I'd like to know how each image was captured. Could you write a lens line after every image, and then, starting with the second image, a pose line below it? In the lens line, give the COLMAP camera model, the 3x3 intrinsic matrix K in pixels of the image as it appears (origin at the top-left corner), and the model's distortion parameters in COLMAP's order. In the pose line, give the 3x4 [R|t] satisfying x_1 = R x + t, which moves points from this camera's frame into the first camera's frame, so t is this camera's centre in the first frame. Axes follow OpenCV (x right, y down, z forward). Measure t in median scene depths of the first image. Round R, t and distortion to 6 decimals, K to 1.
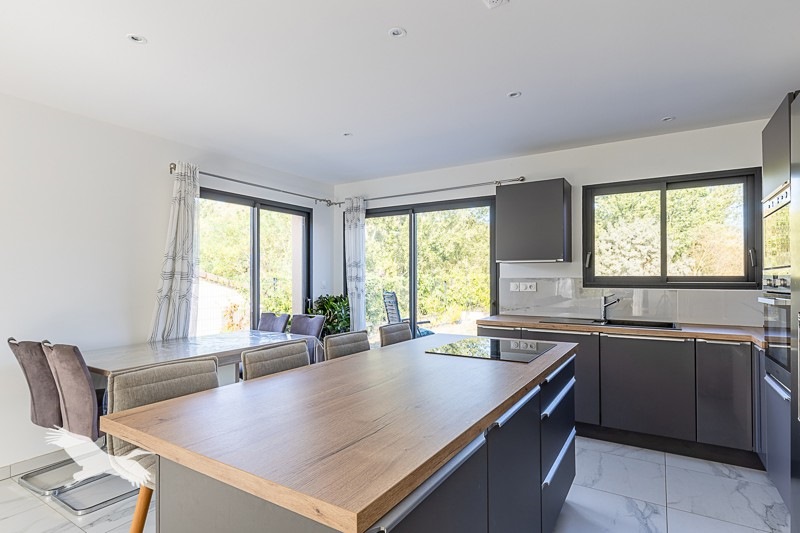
lens RADIAL K [[401.0, 0, 404.8], [0, 401.0, 273.8], [0, 0, 1]] dist [0.003042, -0.000082]
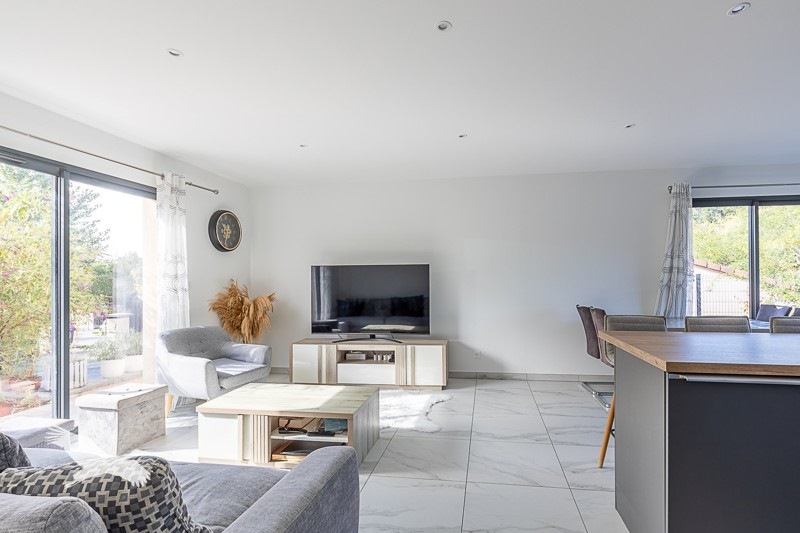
lens RADIAL K [[407.1, 0, 403.7], [0, 407.1, 275.0], [0, 0, 1]] dist [-0.003405, -0.000214]
pose [[0.351300, -0.009012, -0.936220, 0.372066], [0.010657, 0.999927, -0.005626, 0.019306], [0.936202, -0.008001, 0.351370, -0.305103]]
